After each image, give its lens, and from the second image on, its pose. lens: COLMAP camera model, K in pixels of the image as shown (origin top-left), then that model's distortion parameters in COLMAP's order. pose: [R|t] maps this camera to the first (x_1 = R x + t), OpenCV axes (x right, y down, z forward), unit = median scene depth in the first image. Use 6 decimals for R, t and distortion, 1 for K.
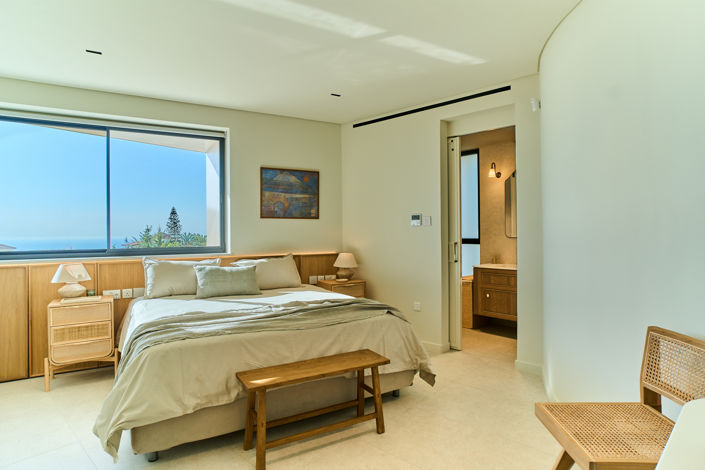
lens RADIAL K [[393.3, 0, 351.3], [0, 393.3, 229.6], [0, 0, 1]] dist [-0.054250, 0.037827]
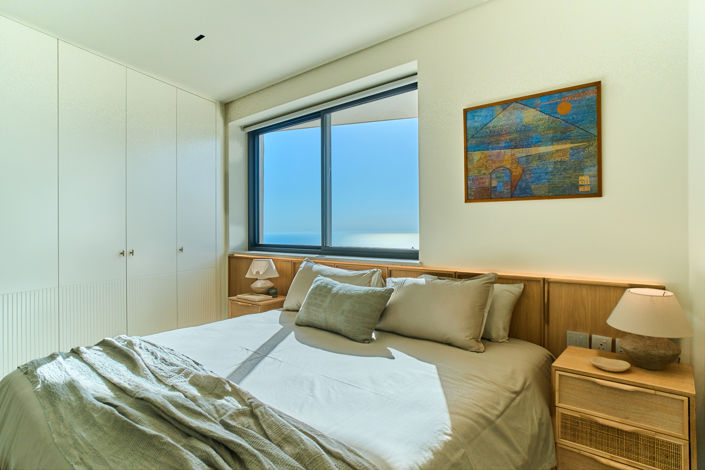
lens RADIAL K [[393.3, 0, 351.3], [0, 393.3, 229.6], [0, 0, 1]] dist [-0.054250, 0.037827]
pose [[0.334582, 0.009852, -0.942315, 0.223770], [0.007715, 0.999883, 0.013193, 0.000717], [0.942335, -0.011684, 0.334467, 0.642884]]
